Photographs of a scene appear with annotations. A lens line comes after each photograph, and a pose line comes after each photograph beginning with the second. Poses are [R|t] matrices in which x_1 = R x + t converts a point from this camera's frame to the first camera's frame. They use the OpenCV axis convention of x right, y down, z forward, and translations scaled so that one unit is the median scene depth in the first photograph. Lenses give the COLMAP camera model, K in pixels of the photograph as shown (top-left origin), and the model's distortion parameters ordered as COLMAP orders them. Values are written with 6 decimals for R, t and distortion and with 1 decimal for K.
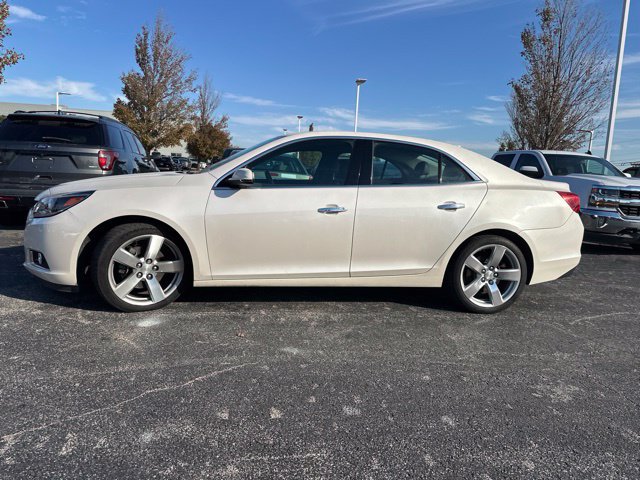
lens RADIAL K [[450.6, 0, 317.3], [0, 450.6, 239.3], [0, 0, 1]] dist [0.046259, -0.058054]
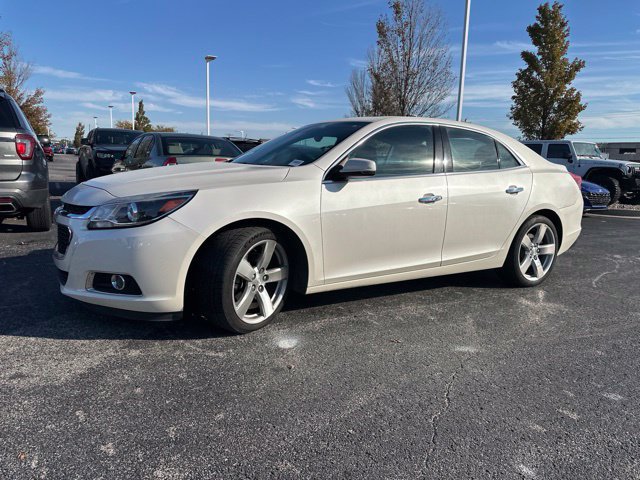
lens RADIAL K [[450.6, 0, 319.0], [0, 450.6, 239.1], [0, 0, 1]] dist [0.046259, -0.058054]
pose [[0.932748, -0.078910, 0.351786, -0.514661], [0.064820, 0.996558, 0.051673, -0.043601], [-0.354653, -0.025395, 0.934653, 0.162427]]
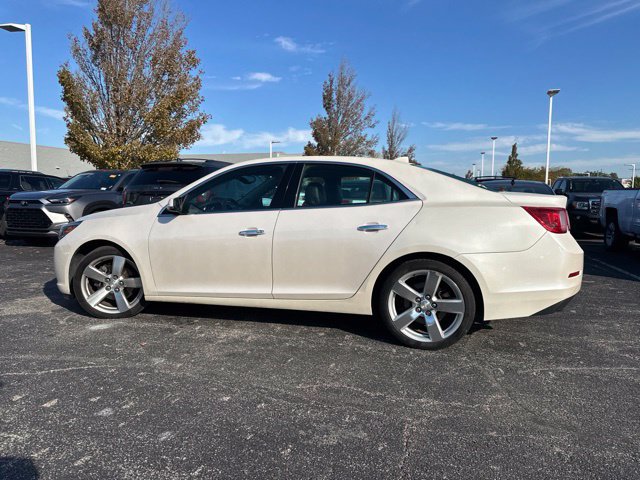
lens RADIAL K [[450.6, 0, 317.5], [0, 450.6, 246.0], [0, 0, 1]] dist [0.046259, -0.058054]
pose [[0.900821, -0.003027, -0.434179, 0.592907], [-0.018739, 0.998773, -0.045841, 0.009414], [0.433785, 0.049430, 0.899659, 0.122869]]
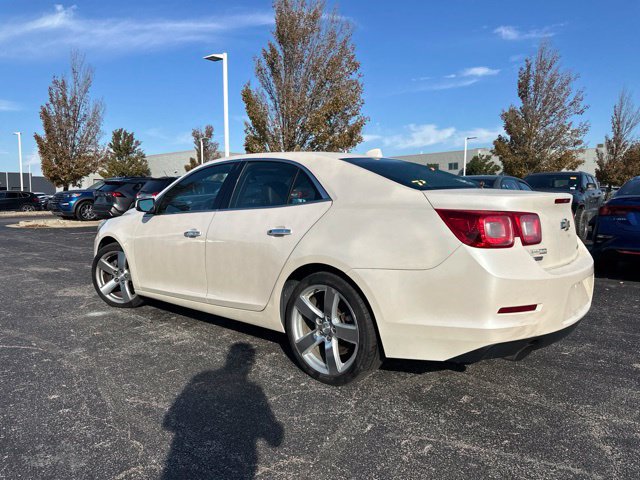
lens RADIAL K [[450.6, 0, 316.3], [0, 450.6, 238.7], [0, 0, 1]] dist [0.046259, -0.058054]
pose [[0.621017, 0.015953, -0.783635, 0.963463], [-0.077300, 0.996165, -0.040979, -0.033125], [0.779976, 0.086023, 0.619869, 0.554441]]
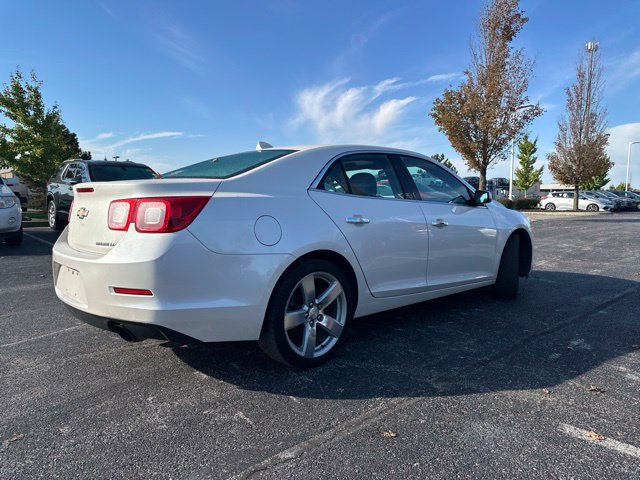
lens RADIAL K [[450.6, 0, 316.3], [0, 450.6, 238.1], [0, 0, 1]] dist [0.046259, -0.058054]
pose [[-0.828399, -0.005097, -0.560115, 0.808370], [-0.128779, 0.974906, 0.181590, -0.224625], [0.545134, 0.222560, -0.808267, 1.898875]]
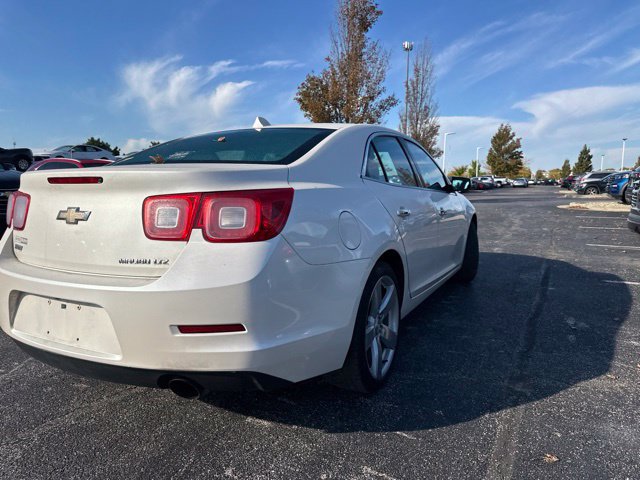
lens RADIAL K [[450.6, 0, 315.7], [0, 450.6, 245.5], [0, 0, 1]] dist [0.046259, -0.058054]
pose [[-0.592616, 0.061221, -0.803155, 0.964786], [-0.145618, 0.972535, 0.181578, -0.170279], [0.792213, 0.224560, -0.567425, 1.538453]]
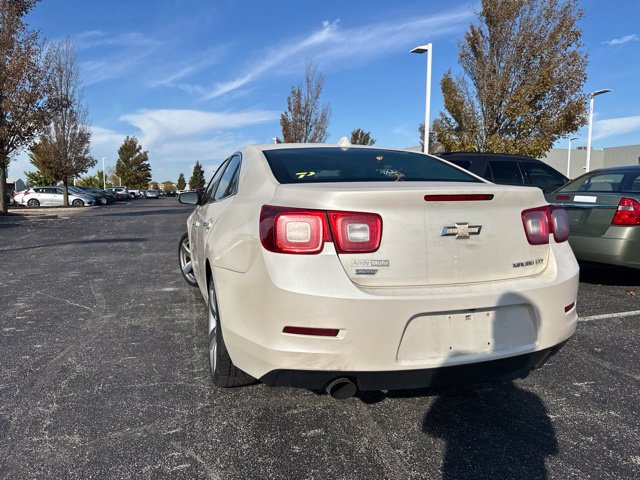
lens RADIAL K [[450.6, 0, 316.7], [0, 450.6, 242.3], [0, 0, 1]] dist [0.046259, -0.058054]
pose [[0.154845, 0.055125, -0.986400, 1.125955], [-0.136940, 0.990002, 0.033829, -0.096455], [0.978402, 0.129839, 0.160845, 1.061574]]
